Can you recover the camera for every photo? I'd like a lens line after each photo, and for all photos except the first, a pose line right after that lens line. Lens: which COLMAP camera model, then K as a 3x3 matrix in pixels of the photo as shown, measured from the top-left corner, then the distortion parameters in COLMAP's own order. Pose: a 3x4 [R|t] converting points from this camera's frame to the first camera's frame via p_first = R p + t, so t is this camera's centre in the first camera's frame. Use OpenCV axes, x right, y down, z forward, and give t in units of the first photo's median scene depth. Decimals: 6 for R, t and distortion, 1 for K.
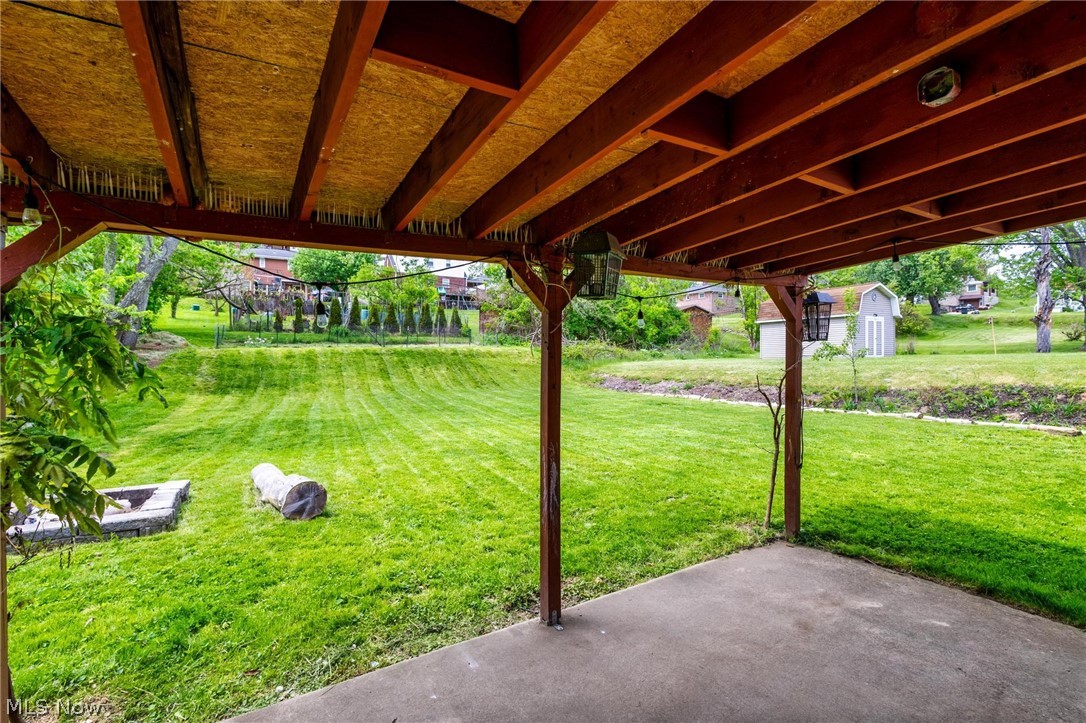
lens RADIAL K [[506.2, 0, 543.0], [0, 506.2, 361.5], [0, 0, 1]] dist [0.009433, 0.000599]
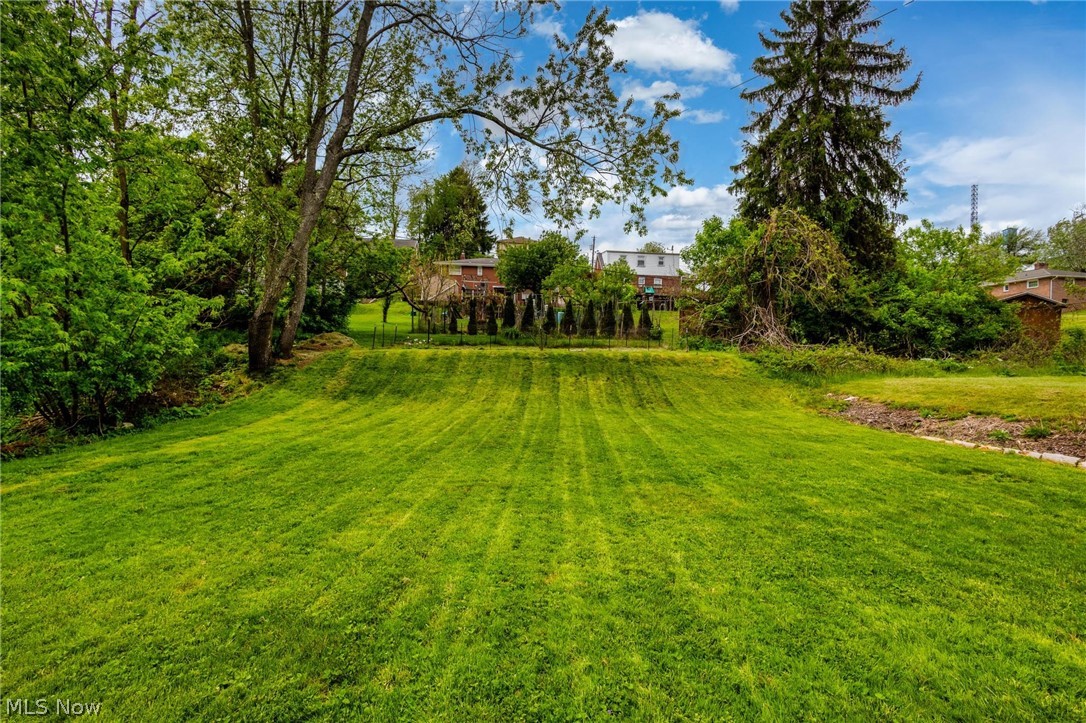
lens RADIAL K [[506.2, 0, 543.0], [0, 506.2, 361.5], [0, 0, 1]] dist [0.009433, 0.000599]
pose [[0.900159, 0.019070, -0.435144, 0.043496], [-0.025879, 0.999618, -0.009725, -0.001755], [0.434792, 0.020015, 0.900308, 0.219051]]
